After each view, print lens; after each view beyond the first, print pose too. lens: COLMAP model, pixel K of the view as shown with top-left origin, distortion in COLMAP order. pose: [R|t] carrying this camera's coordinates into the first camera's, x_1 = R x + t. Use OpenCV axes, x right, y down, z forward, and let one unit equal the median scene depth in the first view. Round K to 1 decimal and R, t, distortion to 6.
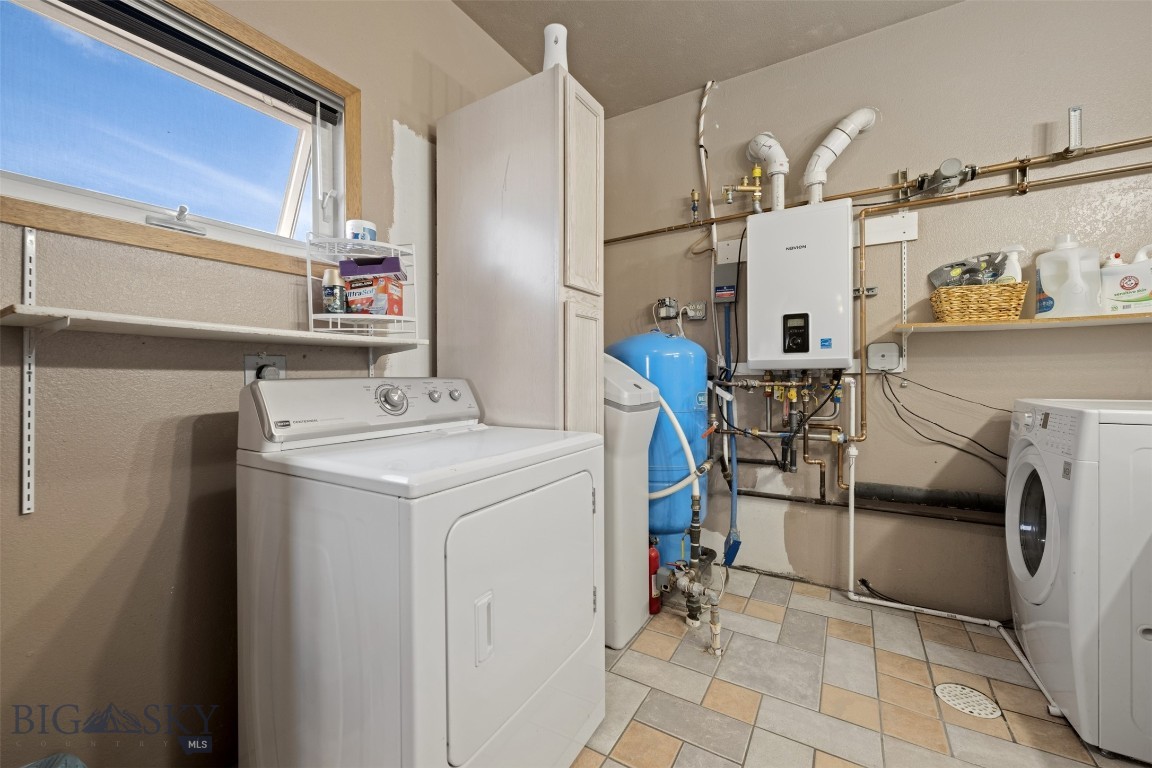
lens RADIAL K [[458.3, 0, 573.4], [0, 458.3, 378.1], [0, 0, 1]] dist [-0.002523, 0.000277]
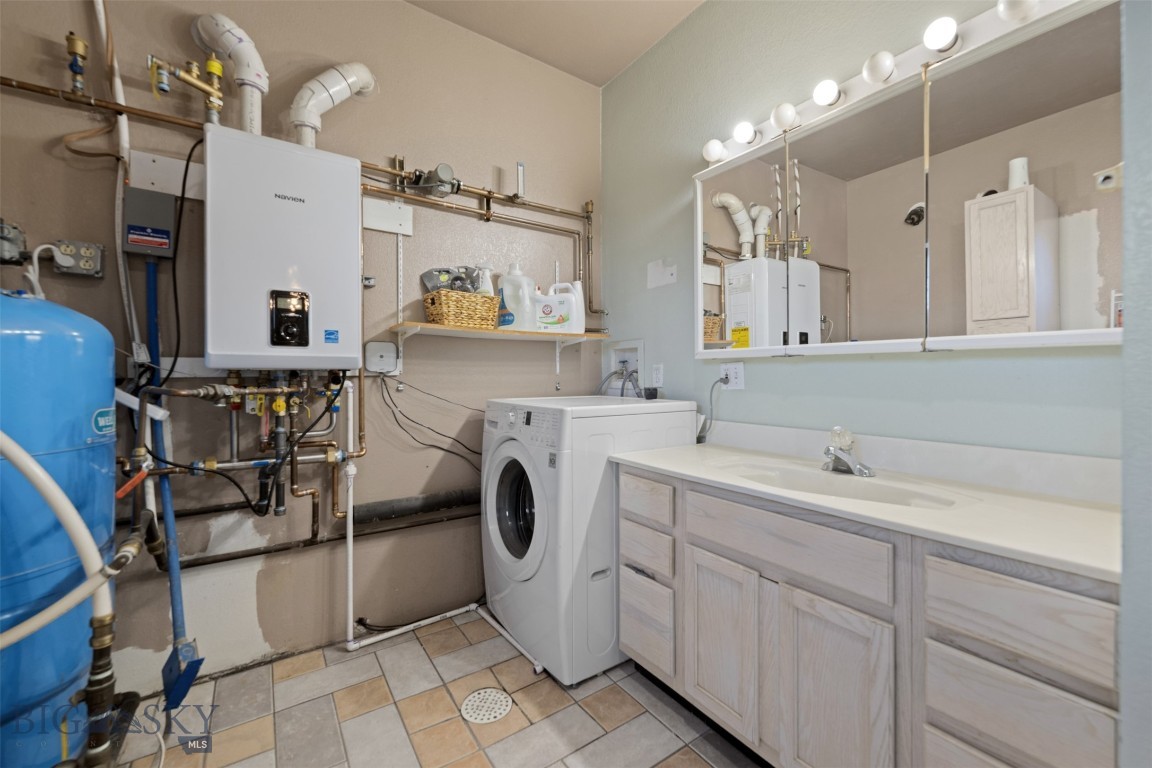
lens RADIAL K [[458.3, 0, 573.4], [0, 458.3, 378.1], [0, 0, 1]] dist [-0.002523, 0.000277]
pose [[0.412277, 0.003294, 0.911053, 0.020594], [0.001483, 0.999990, -0.004287, -0.002167], [-0.911057, 0.003119, 0.412268, 0.294482]]
